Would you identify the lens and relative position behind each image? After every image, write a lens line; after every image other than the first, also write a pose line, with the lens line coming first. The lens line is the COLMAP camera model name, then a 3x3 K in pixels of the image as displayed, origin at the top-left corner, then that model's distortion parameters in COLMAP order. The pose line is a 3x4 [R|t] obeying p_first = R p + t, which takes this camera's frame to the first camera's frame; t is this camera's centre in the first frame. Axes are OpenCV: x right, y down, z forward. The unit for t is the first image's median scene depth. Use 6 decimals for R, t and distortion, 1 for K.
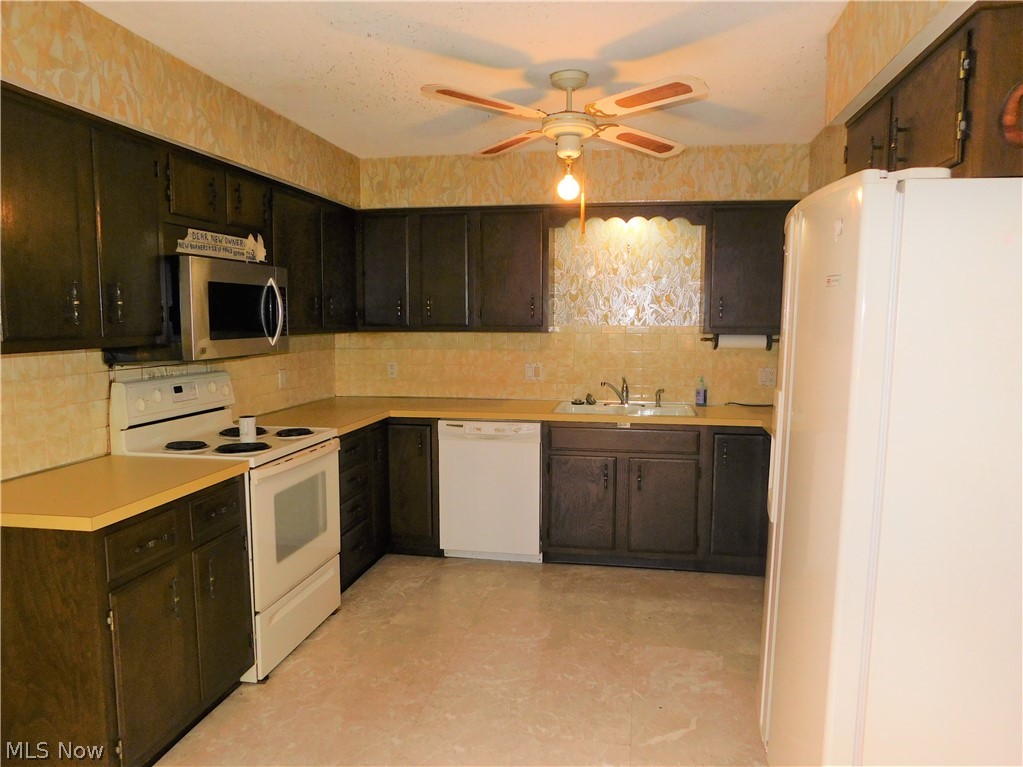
lens RADIAL K [[678.3, 0, 513.9], [0, 678.3, 384.7], [0, 0, 1]] dist [-0.047510, 0.024626]
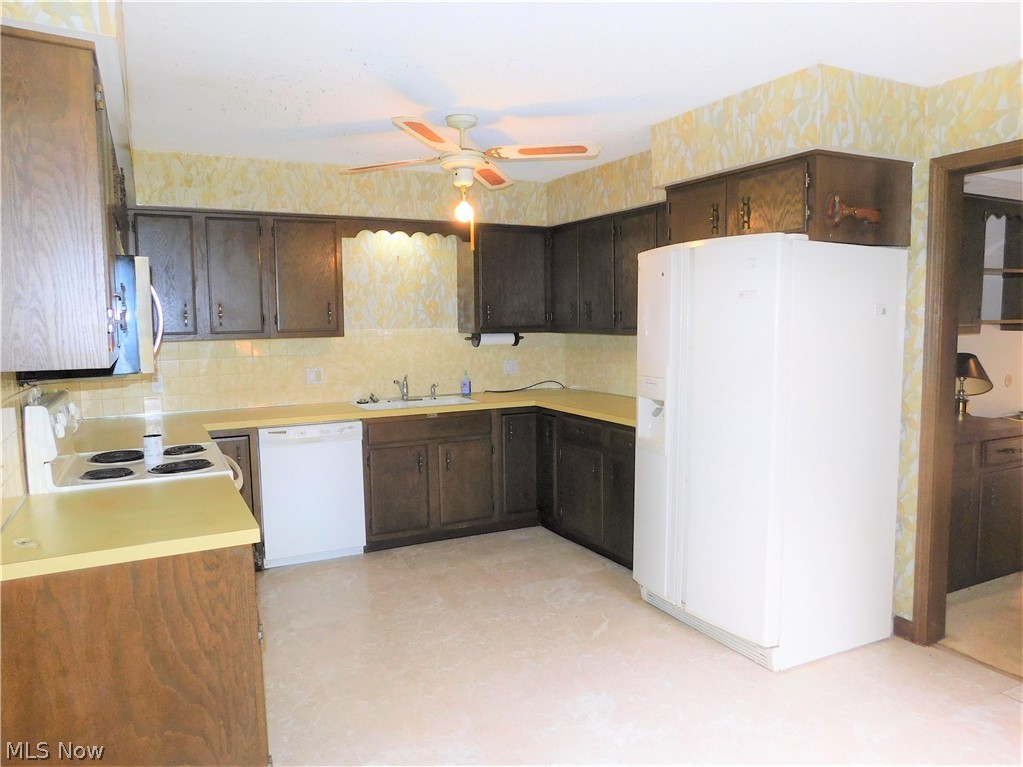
lens RADIAL K [[678.3, 0, 521.0], [0, 678.3, 383.9], [0, 0, 1]] dist [-0.047510, 0.024626]
pose [[0.809769, -0.069551, 0.582613, -0.367078], [0.074602, 0.997095, 0.015342, 0.000607], [-0.581987, 0.031041, 0.812605, -0.012468]]
